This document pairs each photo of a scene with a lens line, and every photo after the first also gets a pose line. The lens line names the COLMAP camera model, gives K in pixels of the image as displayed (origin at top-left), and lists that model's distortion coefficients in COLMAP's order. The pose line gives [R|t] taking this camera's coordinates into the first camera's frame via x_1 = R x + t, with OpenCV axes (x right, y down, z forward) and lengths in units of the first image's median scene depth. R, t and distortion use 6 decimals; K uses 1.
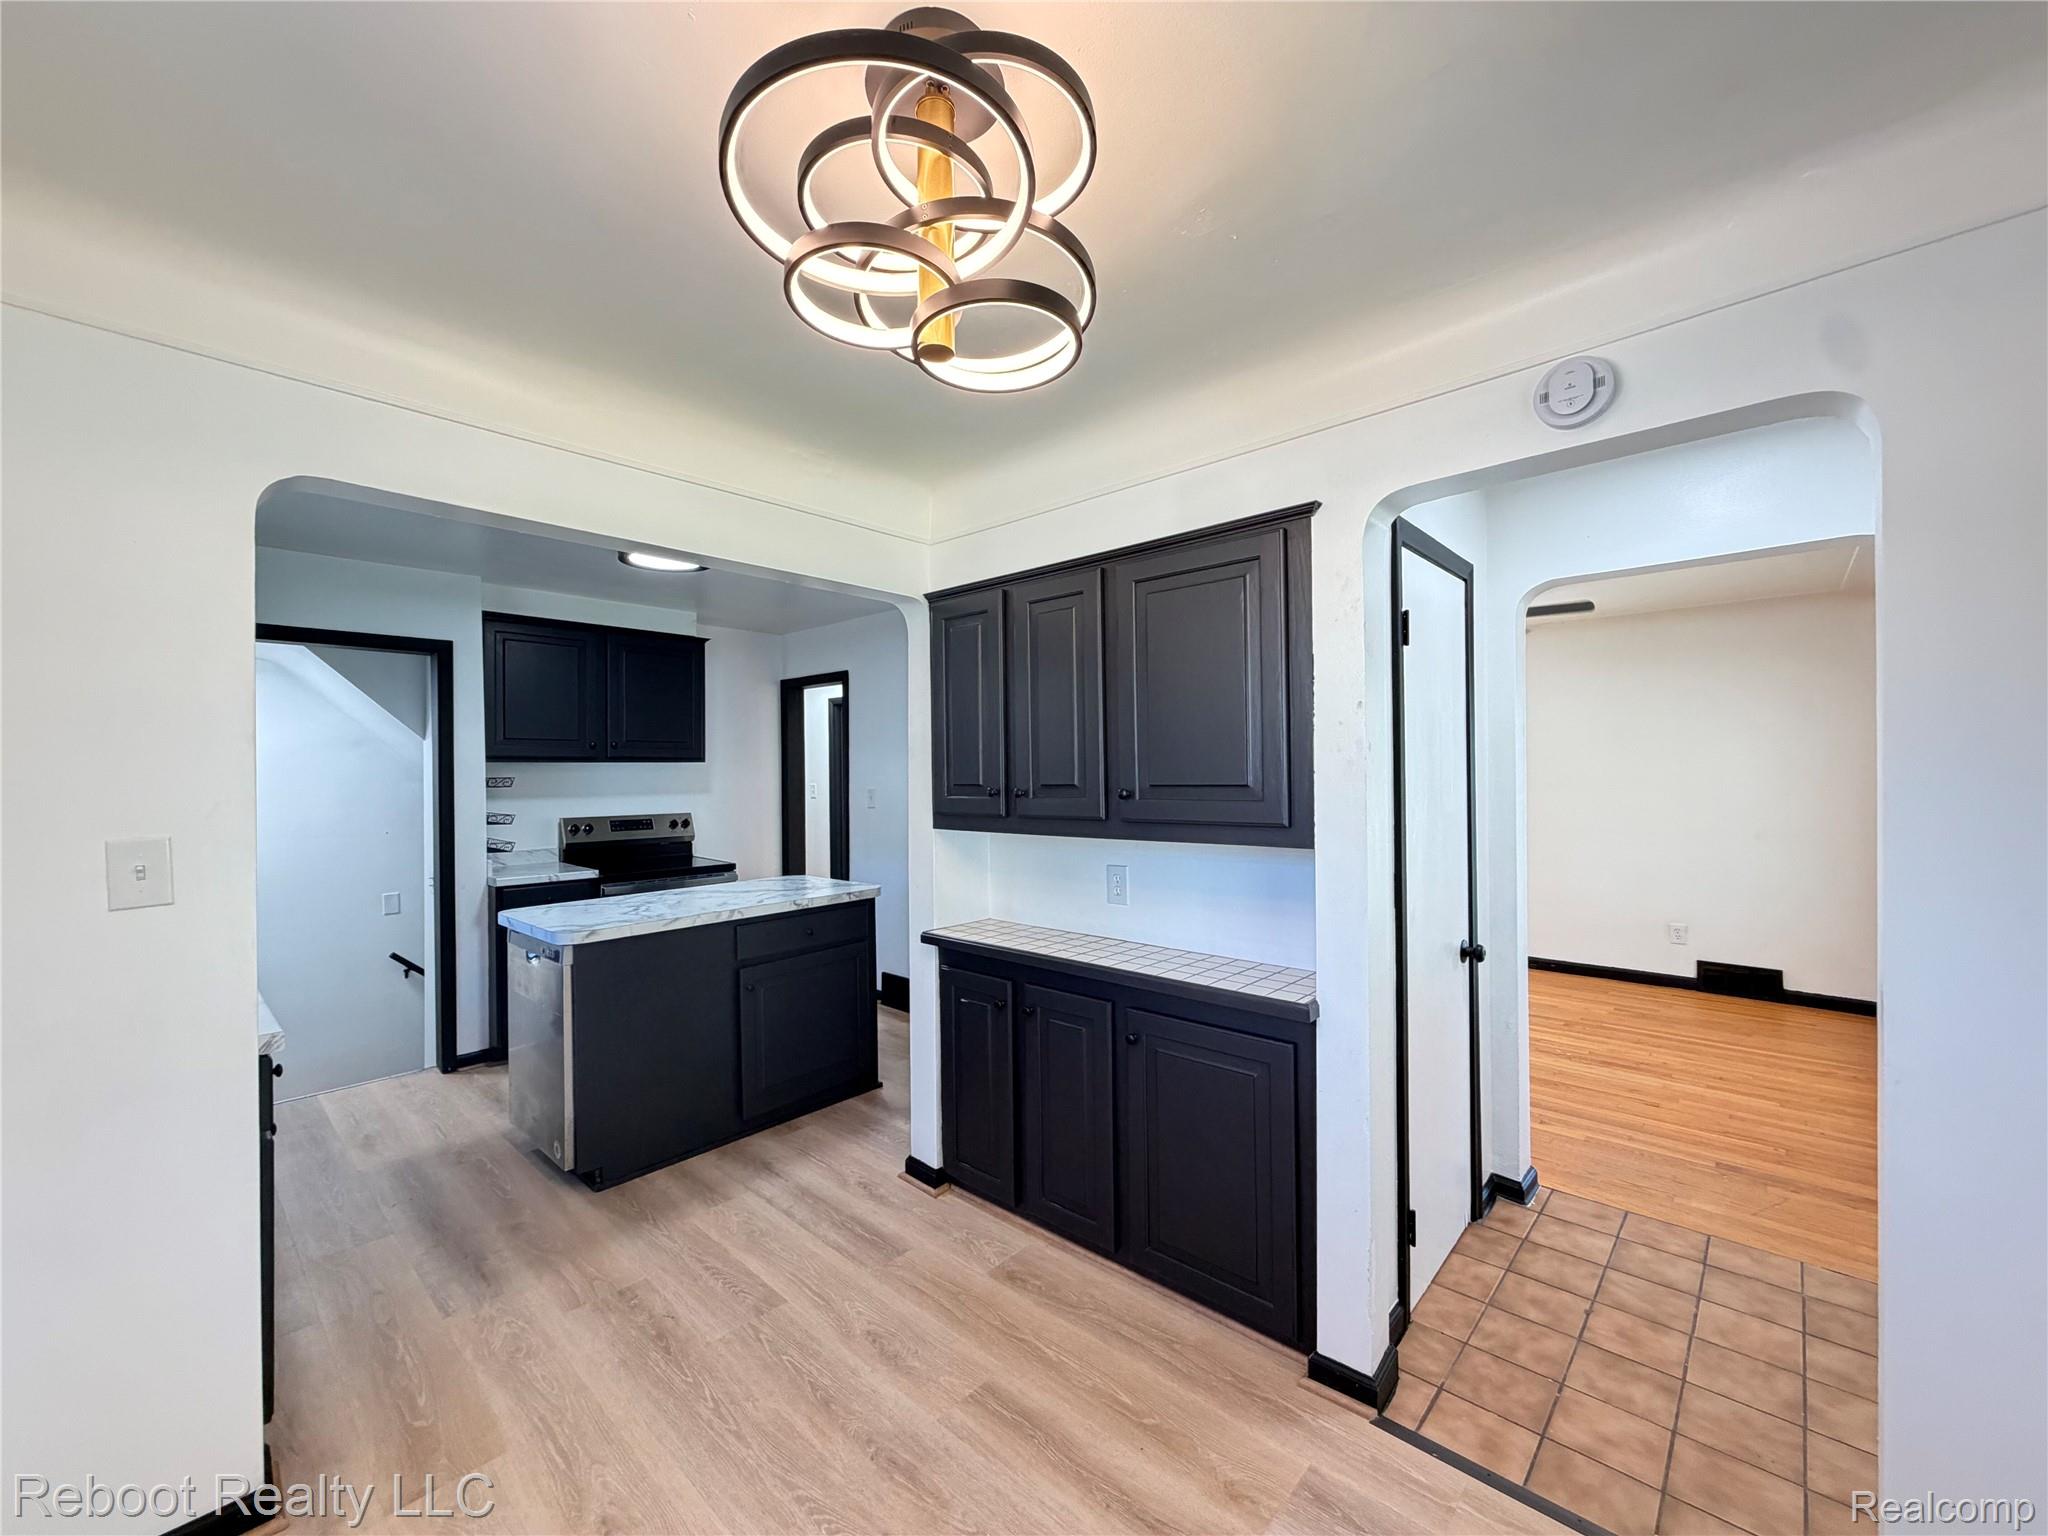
lens RADIAL K [[818.2, 0, 1019.3], [0, 818.2, 765.3], [0, 0, 1]] dist [0.001306, -0.001135]
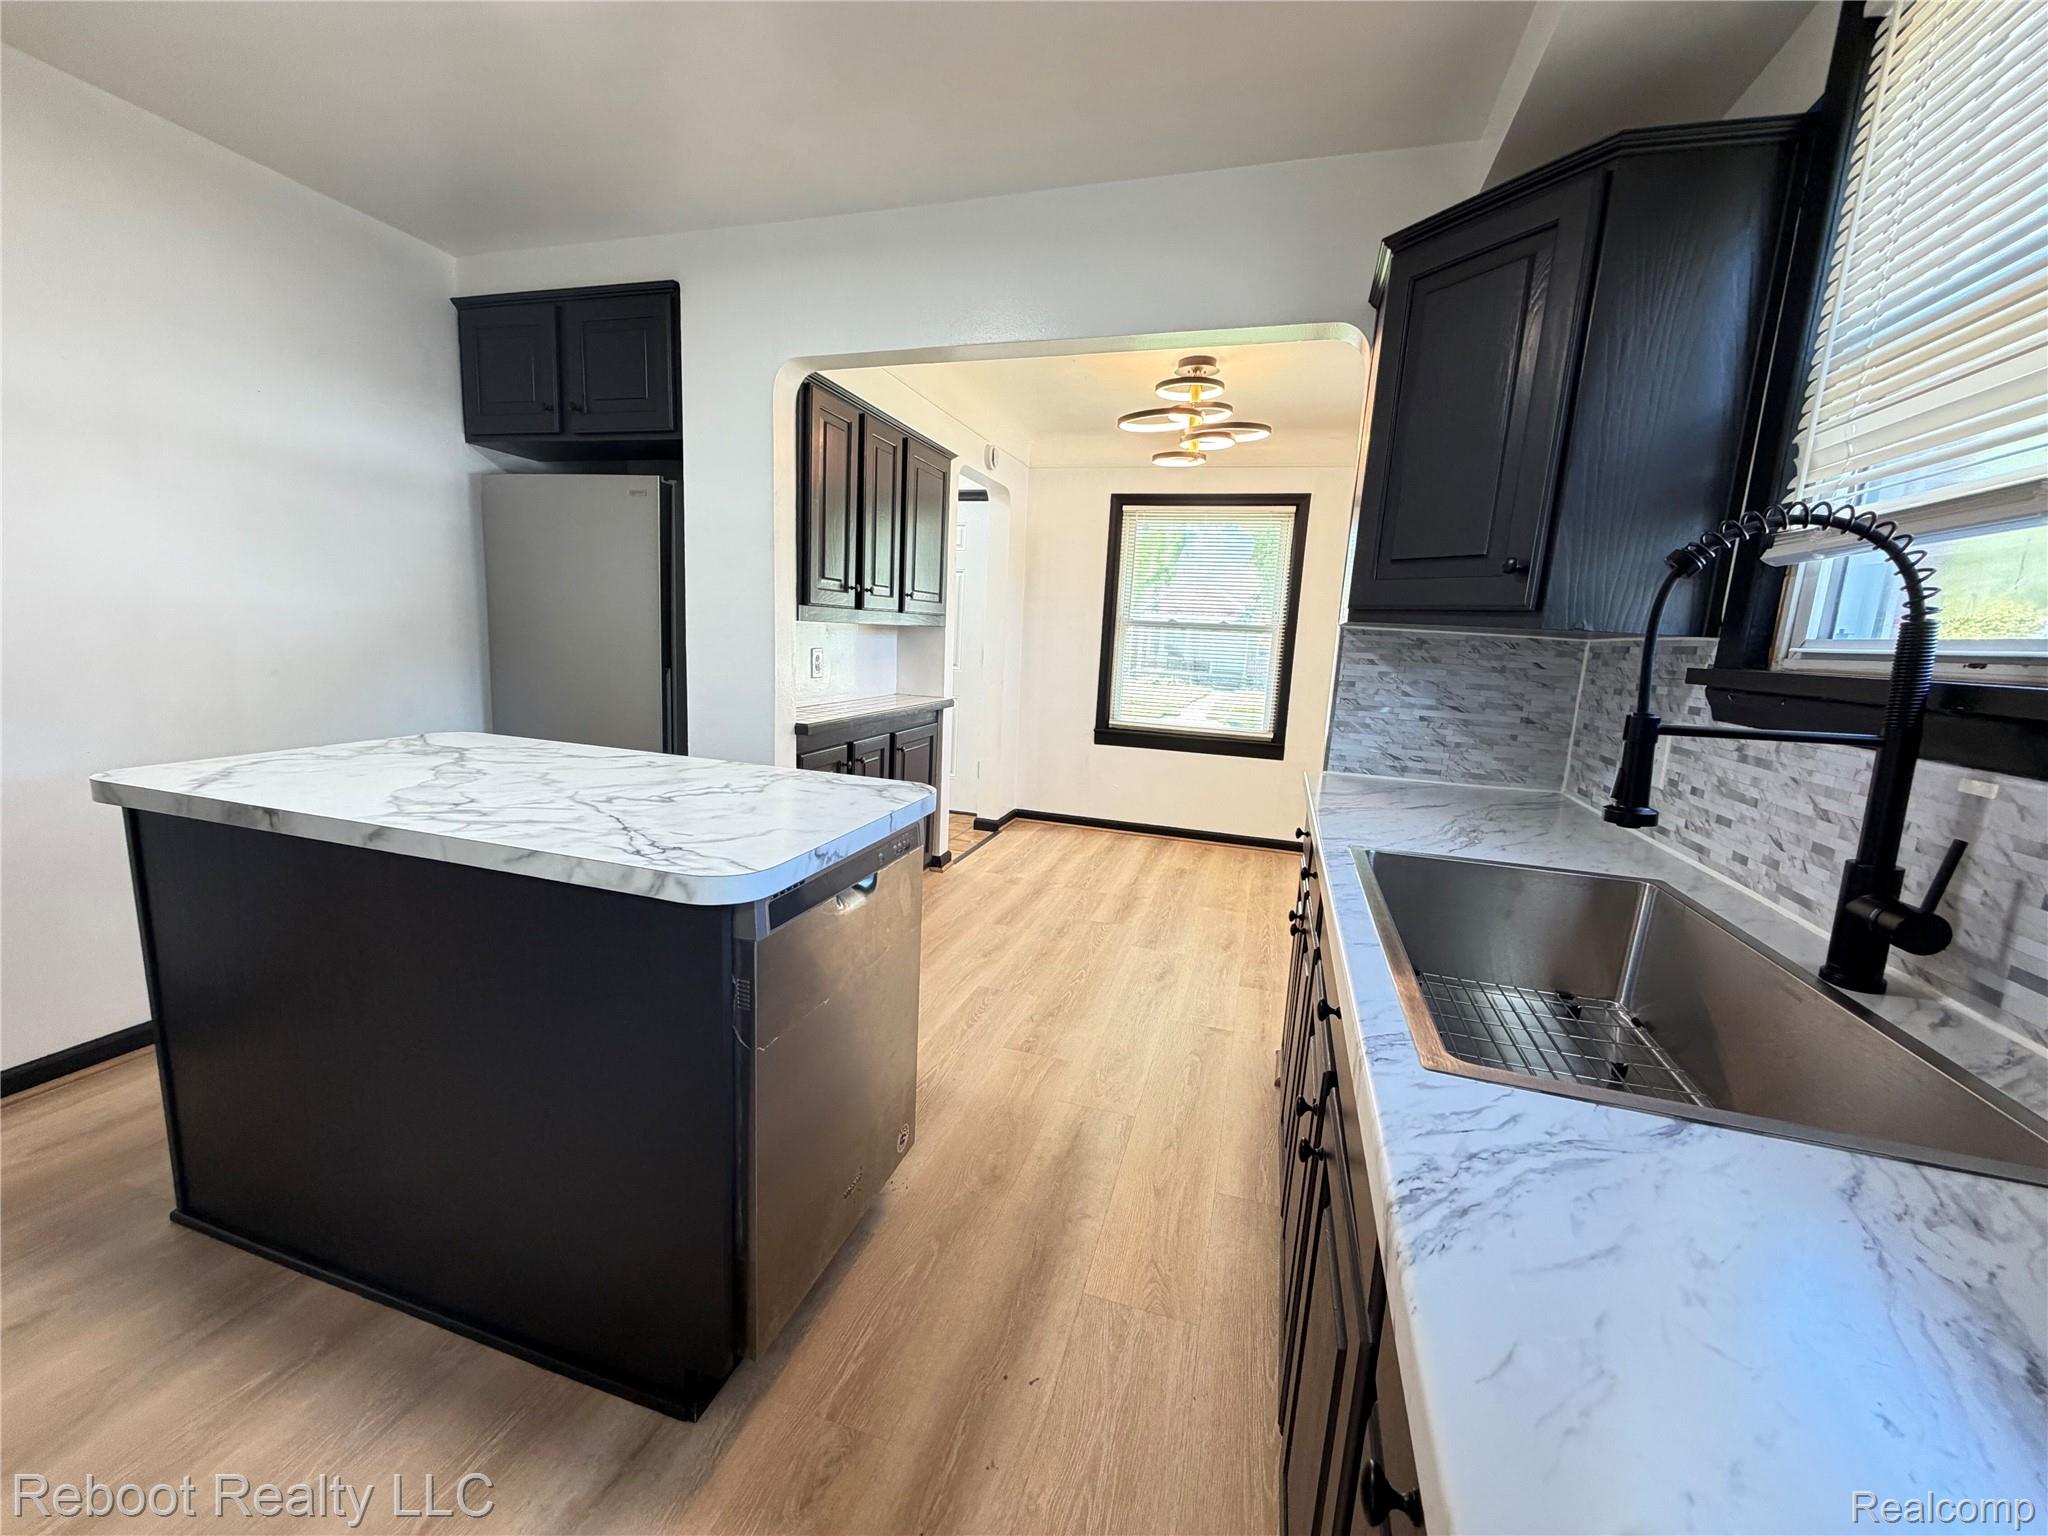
lens RADIAL K [[818.2, 0, 1016.6], [0, 818.2, 763.7], [0, 0, 1]] dist [0.001306, -0.001135]
pose [[-0.428030, -0.155410, 0.890302, -0.765959], [-0.051364, 0.987695, 0.147717, 0.059575], [-0.902304, 0.017498, -0.430745, 0.813569]]
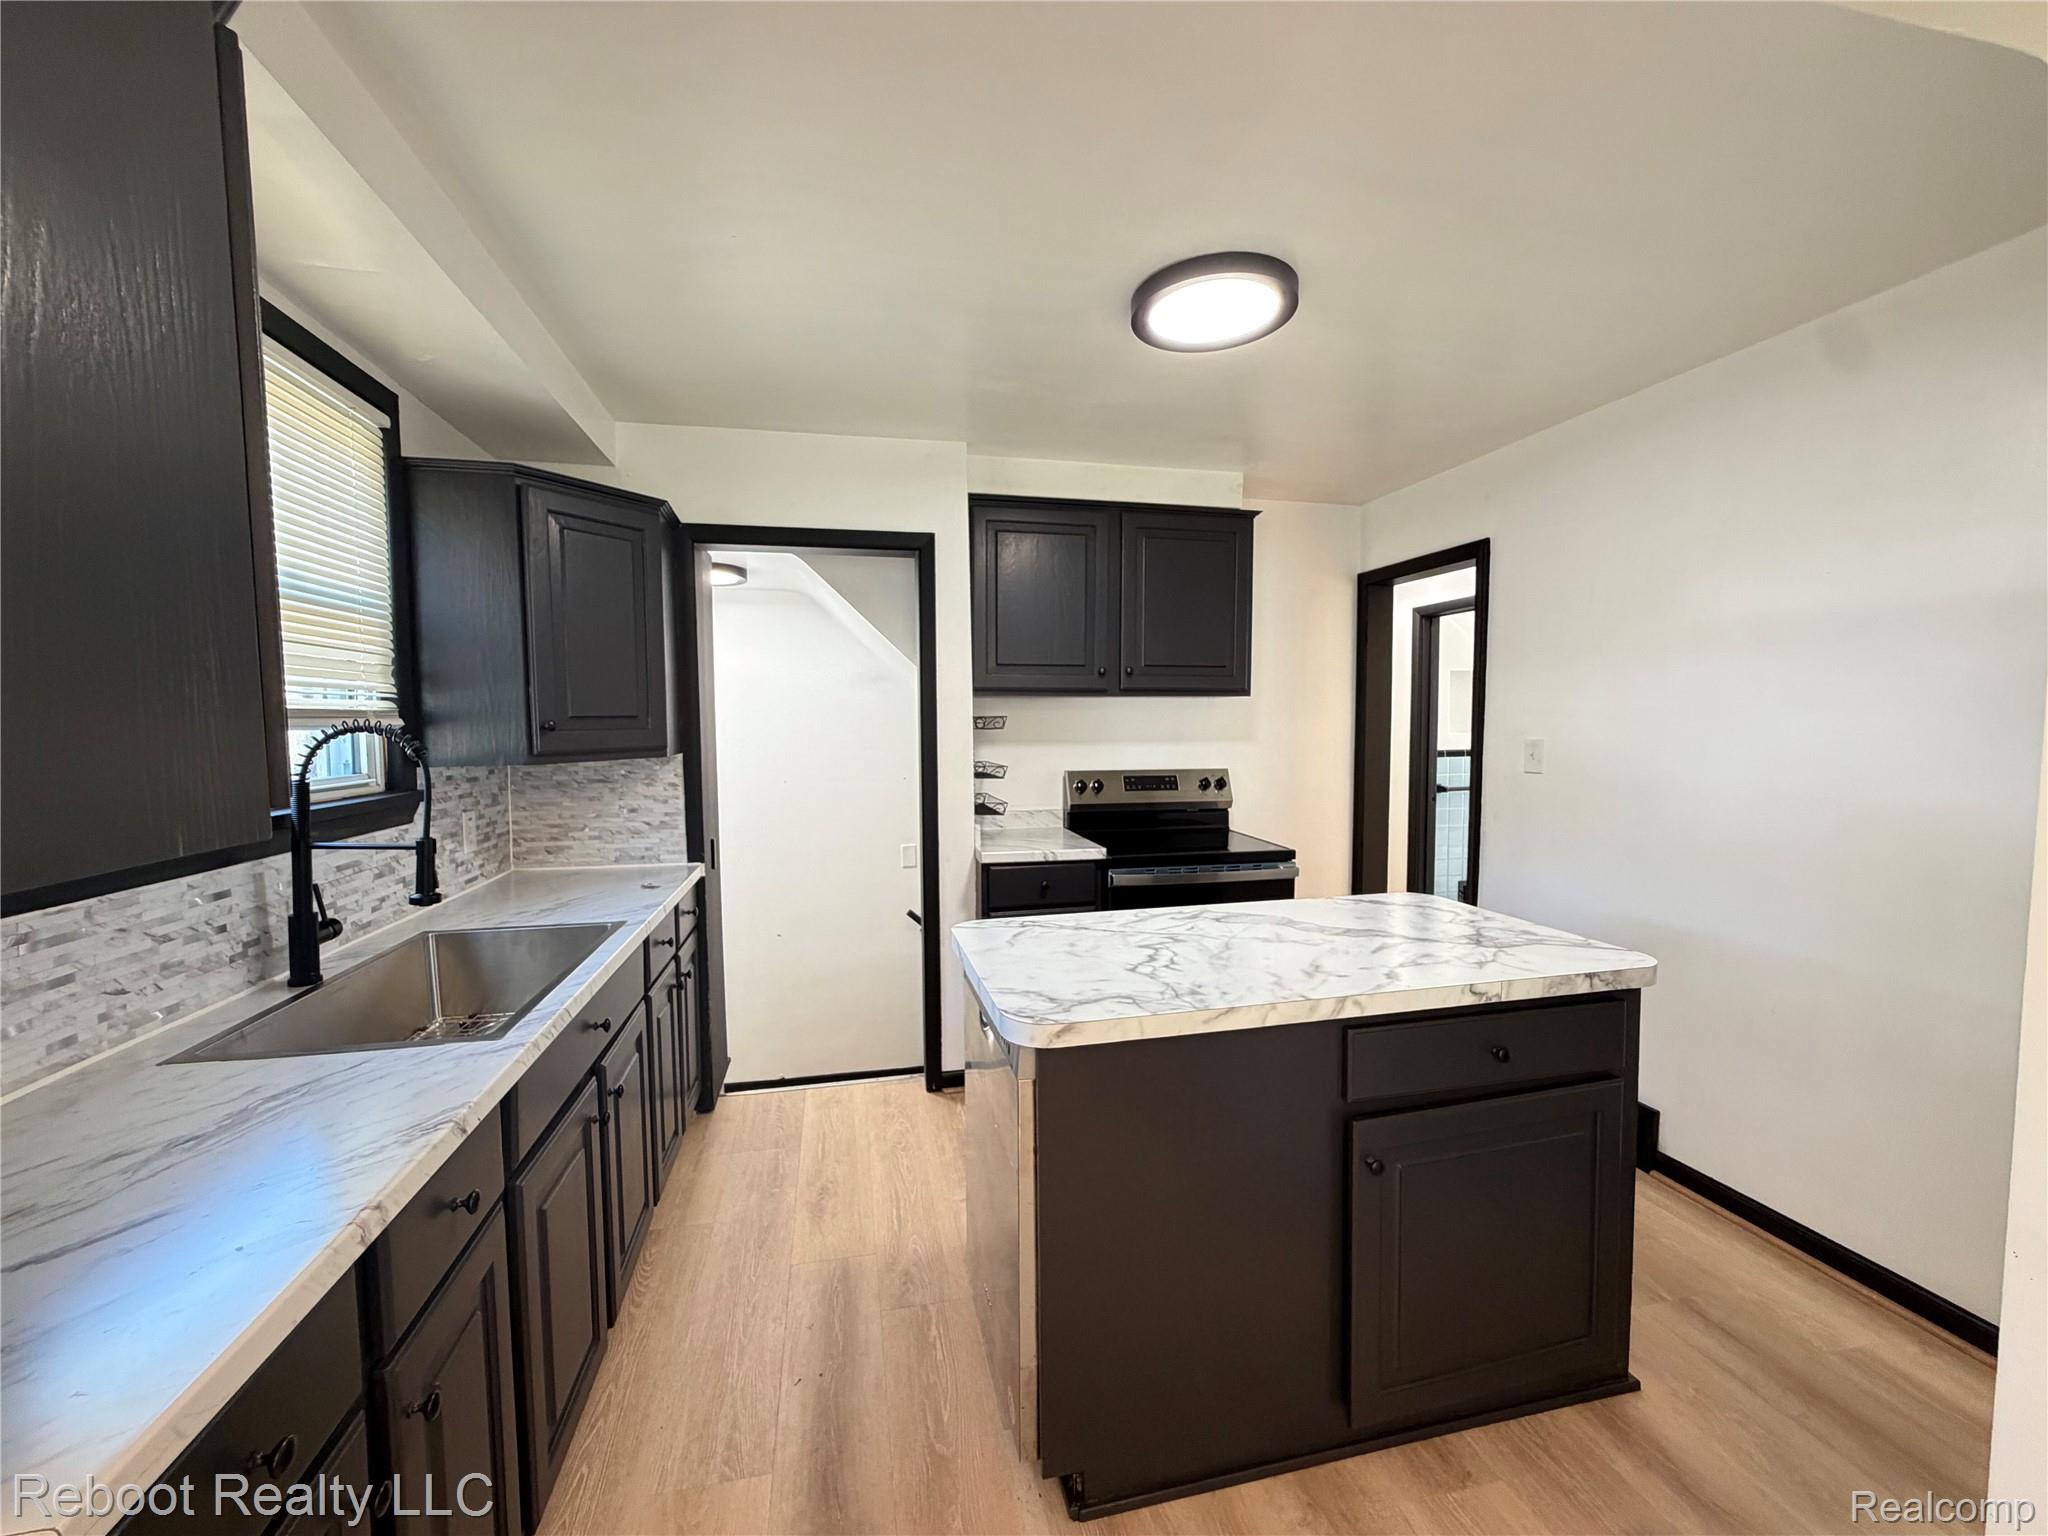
lens RADIAL K [[818.2, 0, 1015.4], [0, 818.2, 769.0], [0, 0, 1]] dist [0.001306, -0.001135]
pose [[0.819310, 0.040491, -0.571919, -0.186818], [-0.000193, 0.997523, 0.070346, 0.010850], [0.573350, -0.057525, 0.817288, 0.402130]]
